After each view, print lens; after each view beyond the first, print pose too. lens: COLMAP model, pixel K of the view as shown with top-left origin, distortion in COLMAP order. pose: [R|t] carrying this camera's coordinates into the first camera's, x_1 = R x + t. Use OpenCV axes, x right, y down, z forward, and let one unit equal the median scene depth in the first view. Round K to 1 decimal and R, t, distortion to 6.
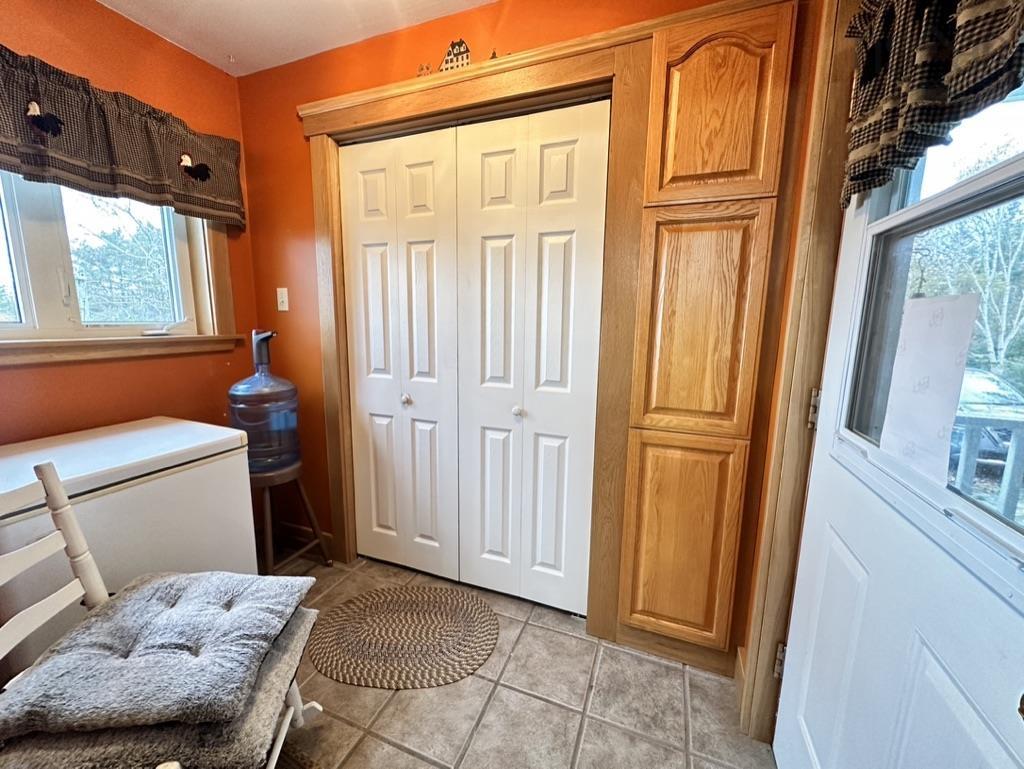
lens RADIAL K [[407.5, 0, 512.0], [0, 407.5, 381.9], [0, 0, 1]] dist [-0.001797, -0.000110]
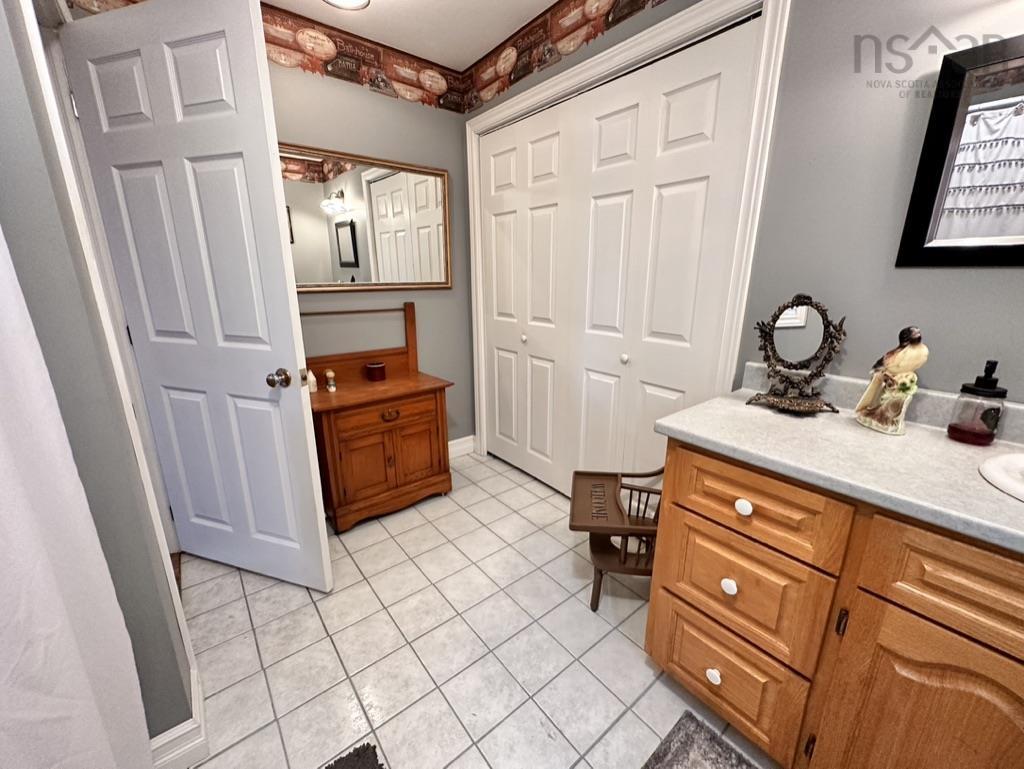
lens RADIAL K [[417.3, 0, 512.0], [0, 417.3, 384.5], [0, 0, 1]] dist [0.000396, 0.000001]
pose [[0.865153, 0.119685, -0.487017, 0.237945], [-0.066931, 0.989974, 0.124388, 0.017803], [0.497021, -0.075018, 0.864490, -0.093567]]
